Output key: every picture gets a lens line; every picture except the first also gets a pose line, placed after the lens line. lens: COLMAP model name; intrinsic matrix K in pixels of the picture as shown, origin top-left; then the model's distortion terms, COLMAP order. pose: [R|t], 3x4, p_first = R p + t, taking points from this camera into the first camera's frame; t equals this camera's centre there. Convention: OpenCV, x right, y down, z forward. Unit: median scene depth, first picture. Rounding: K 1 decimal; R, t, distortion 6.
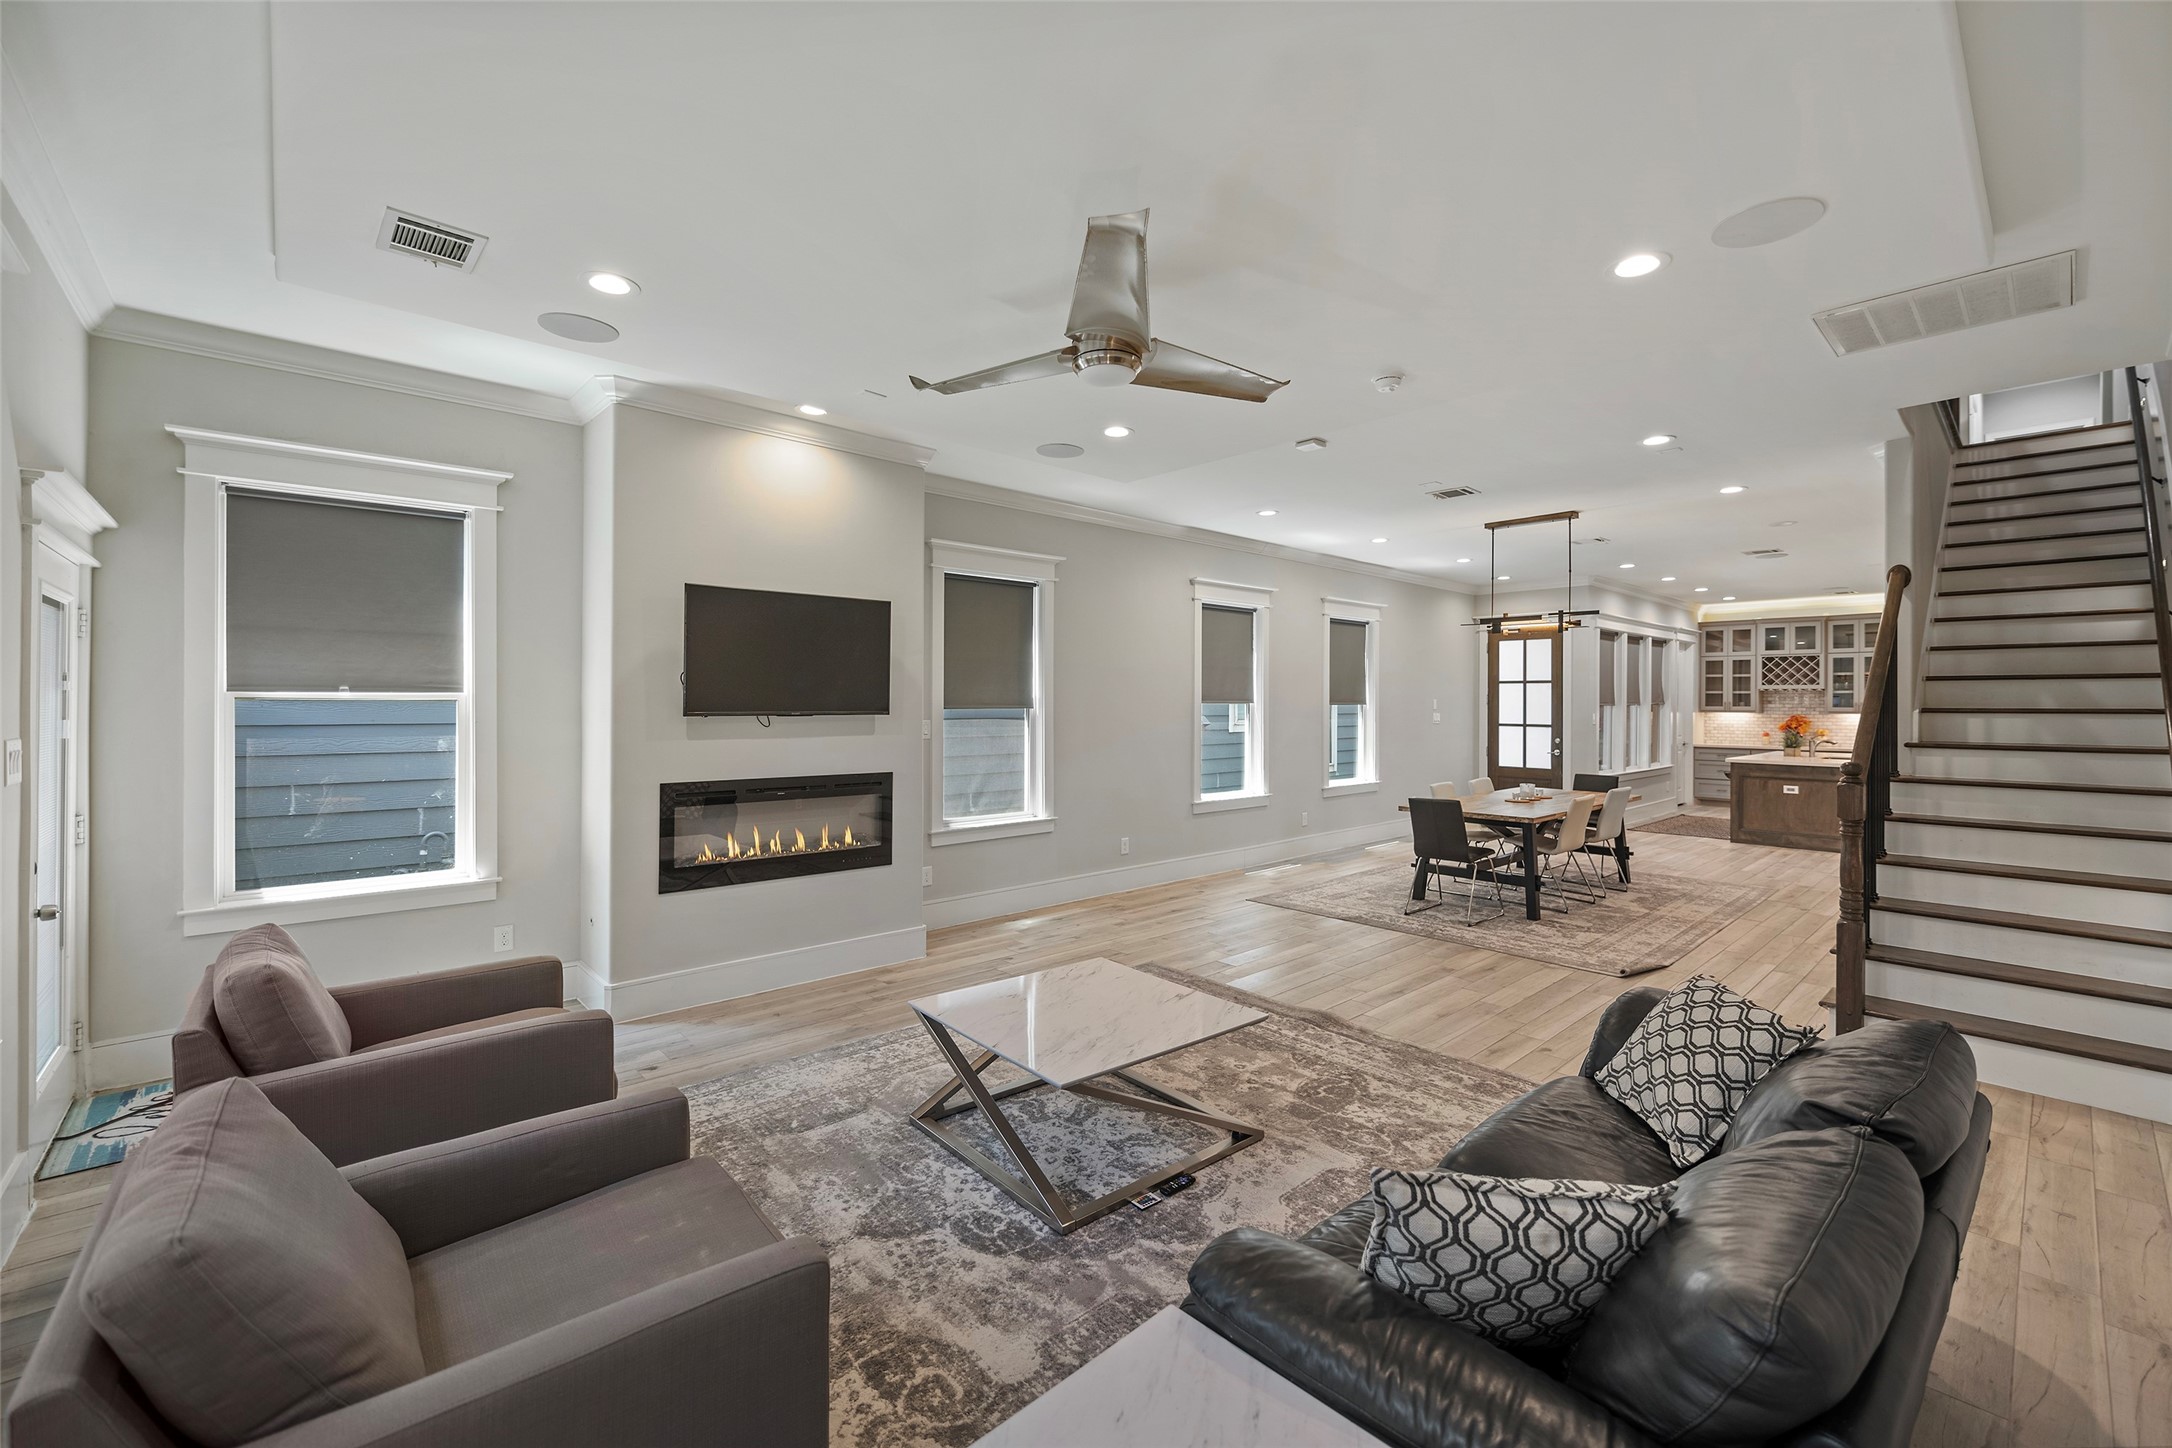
lens RADIAL K [[885.2, 0, 1095.8], [0, 885.2, 708.5], [0, 0, 1]] dist [-0.002724, 0.000339]
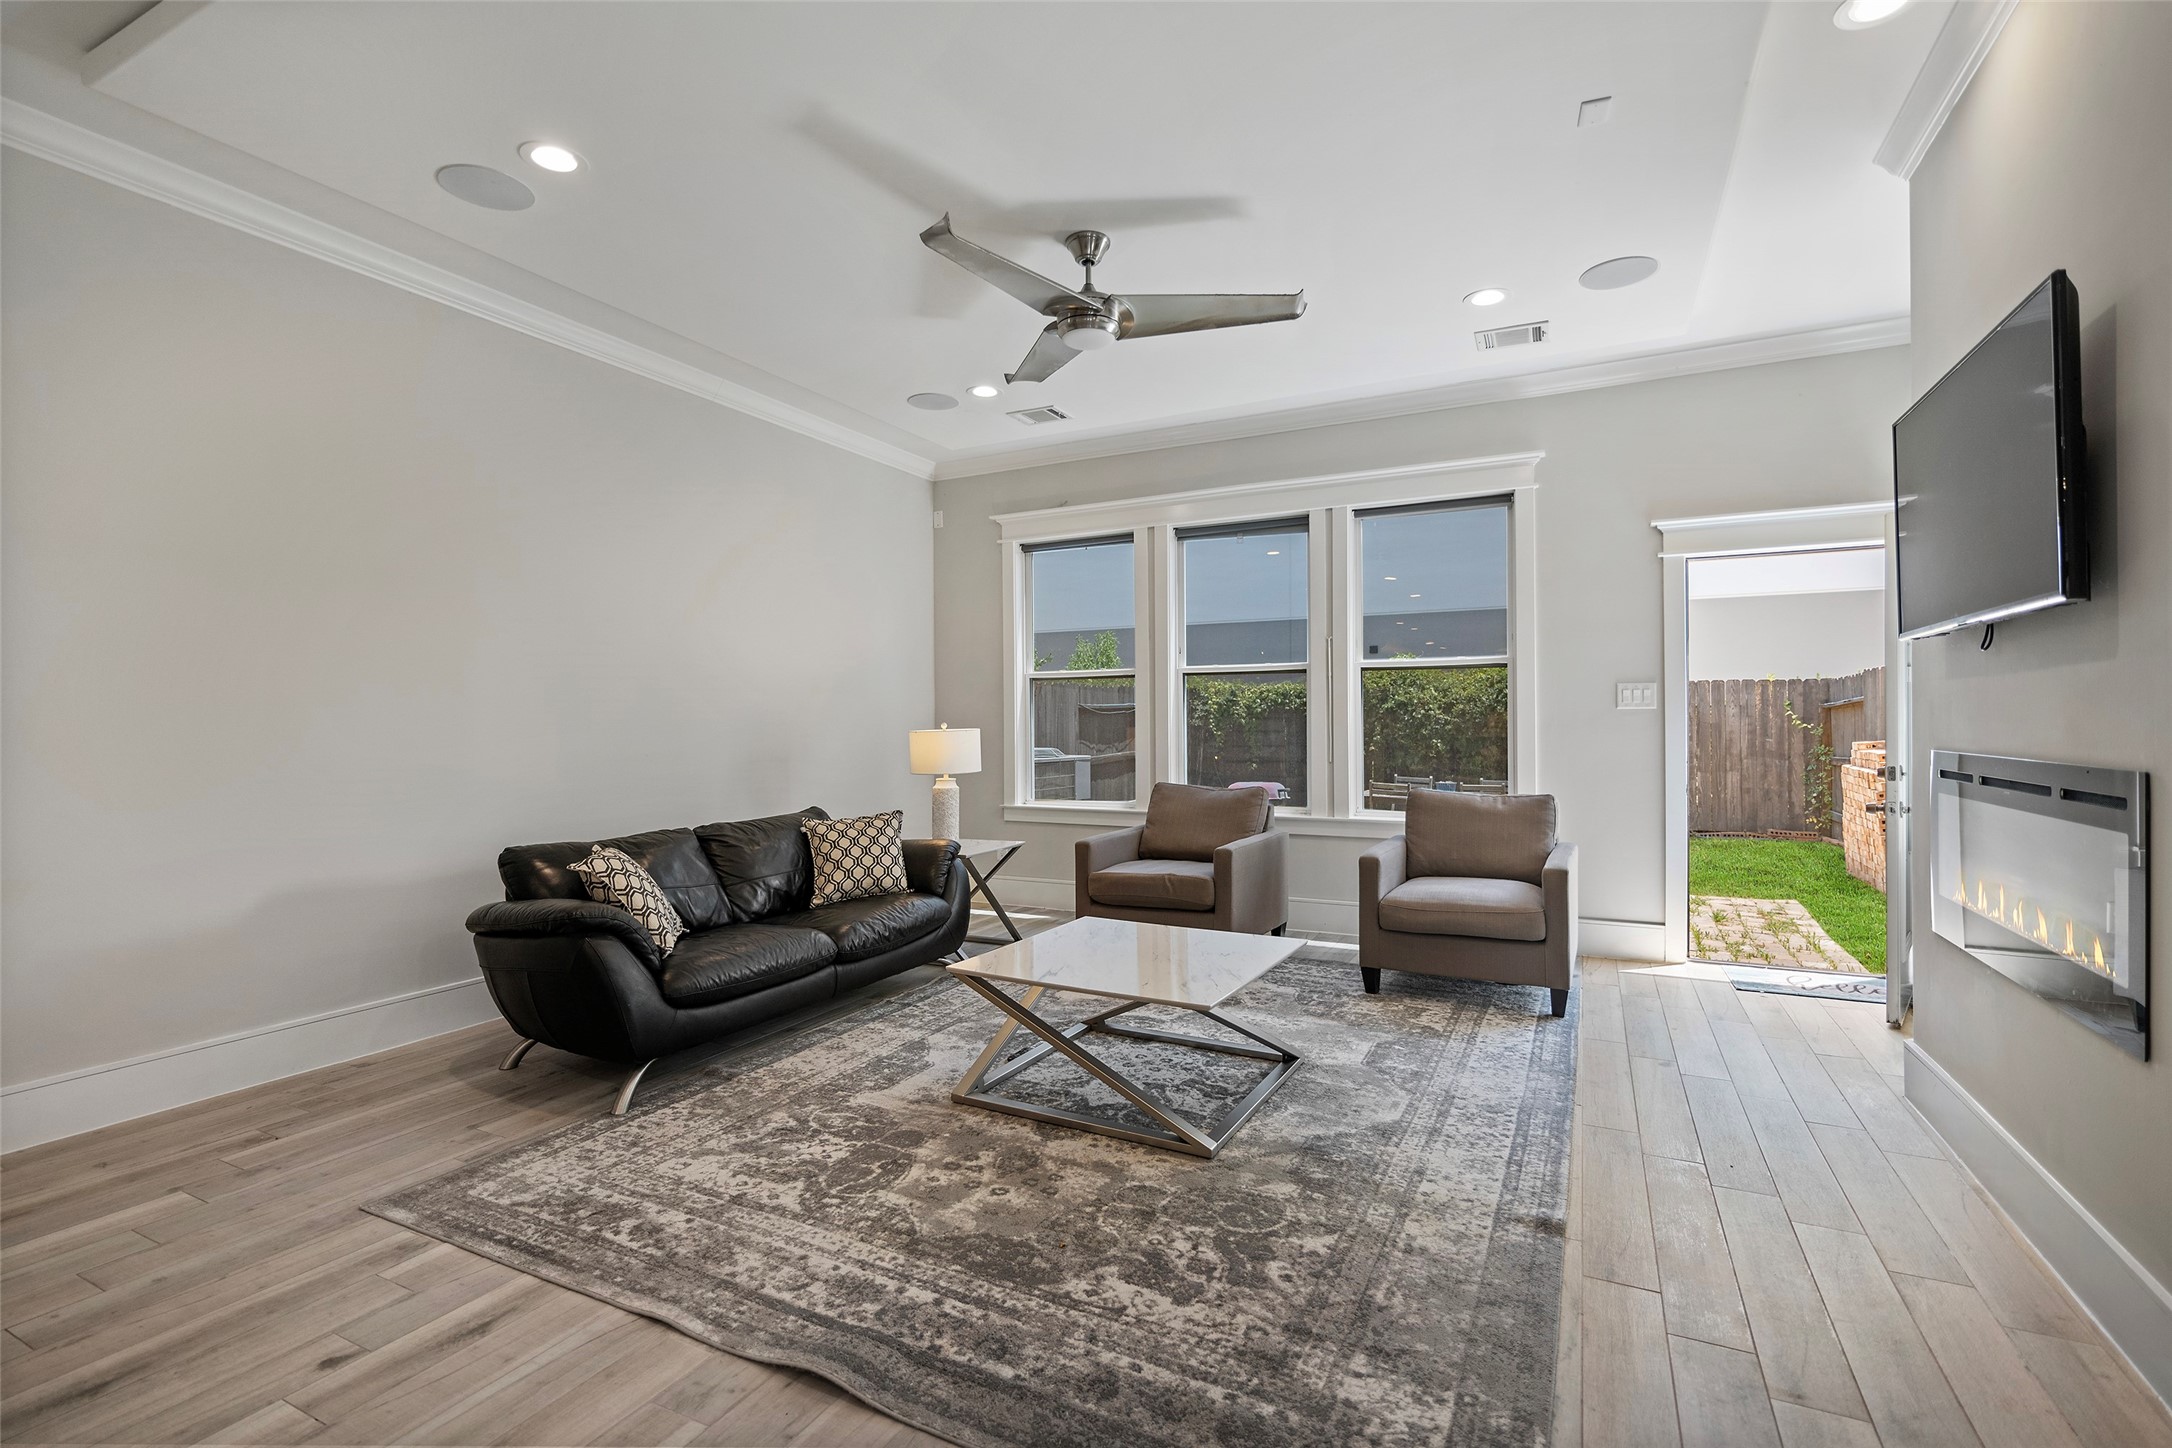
lens RADIAL K [[984.2, 0, 1089.4], [0, 984.2, 728.4], [0, 0, 1]] dist [-0.004142, -0.000236]
pose [[-0.932787, 0.005317, -0.360389, 0.381226], [0.001971, 0.999951, 0.009653, 0.078409], [0.360423, 0.008294, -0.932752, 1.806390]]
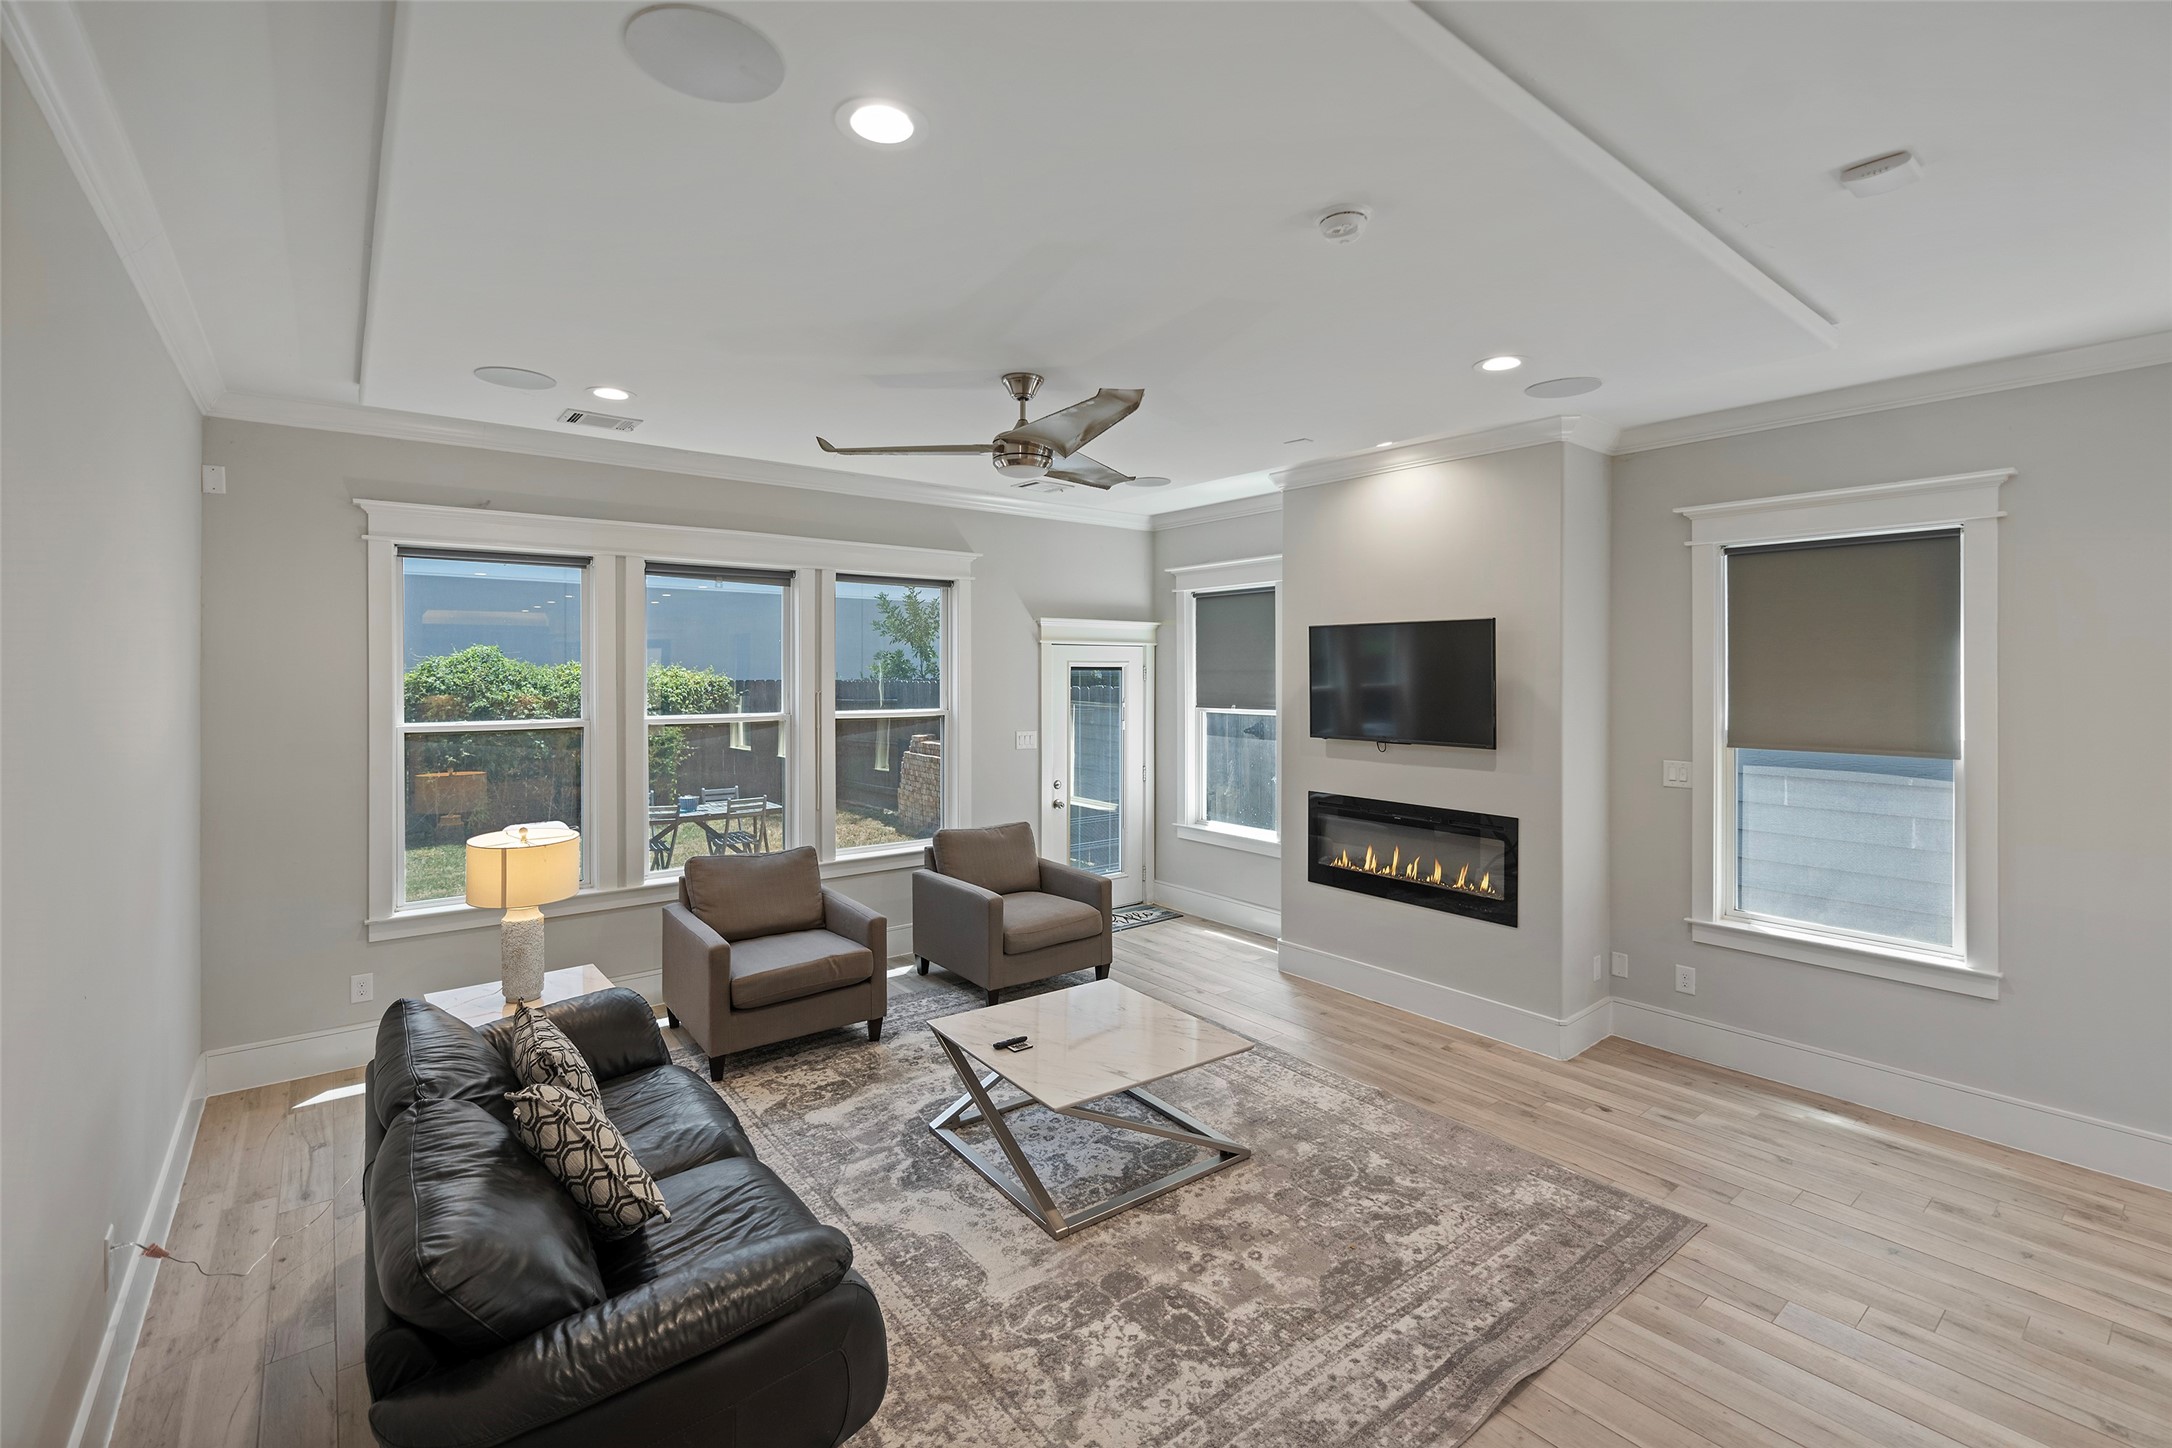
lens RADIAL K [[945.5, 0, 1081.1], [0, 945.5, 677.4], [0, 0, 1]] dist [-0.002811, -0.000221]
pose [[-0.068761, 0.003589, -0.997627, 1.052157], [-0.007547, 0.999963, 0.004118, -0.095075], [0.997605, 0.007812, -0.068731, 0.980168]]
